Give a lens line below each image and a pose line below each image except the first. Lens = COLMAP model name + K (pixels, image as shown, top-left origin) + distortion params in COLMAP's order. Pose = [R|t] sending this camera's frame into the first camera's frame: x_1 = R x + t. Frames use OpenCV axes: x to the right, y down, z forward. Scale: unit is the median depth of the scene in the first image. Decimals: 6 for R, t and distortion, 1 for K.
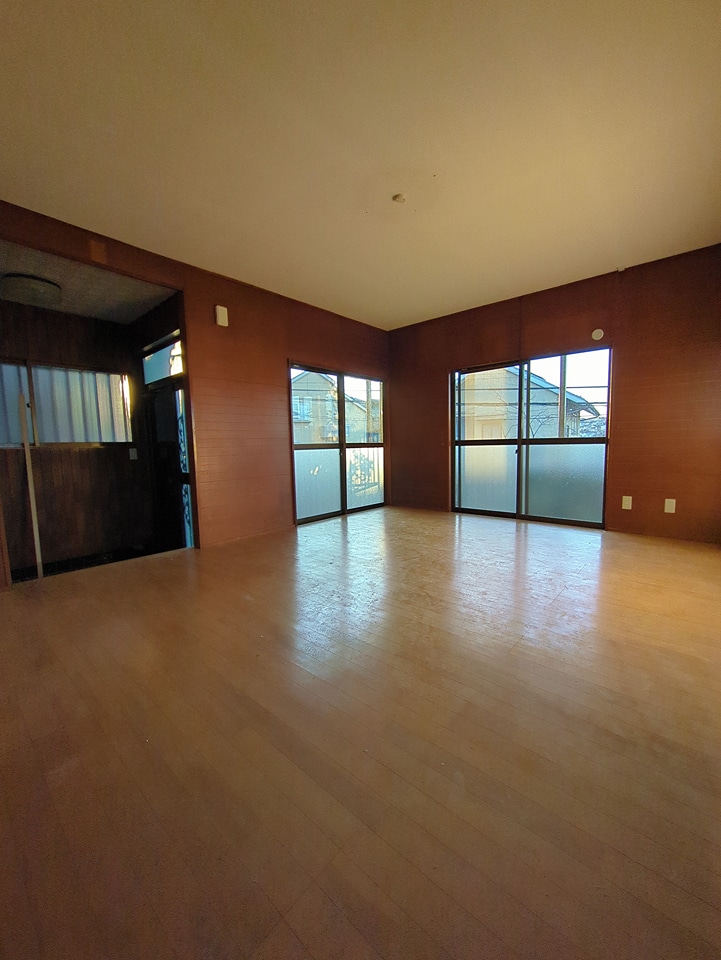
lens RADIAL K [[377.9, 0, 361.4], [0, 377.9, 479.2], [0, 0, 1]] dist [-0.002238, 0.000165]
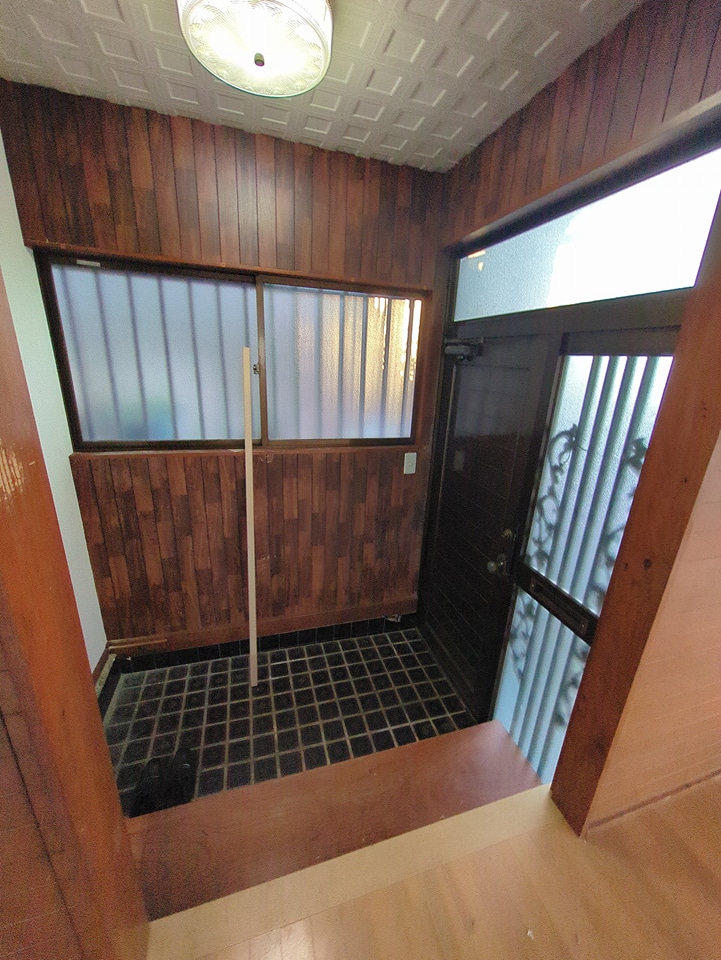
lens RADIAL K [[377.9, 0, 362.7], [0, 377.9, 482.2], [0, 0, 1]] dist [-0.002238, 0.000165]
pose [[0.850391, 0.225174, -0.475534, -0.418538], [-0.116734, 0.962015, 0.246779, -0.167647], [0.513039, -0.154347, 0.844374, 0.539482]]
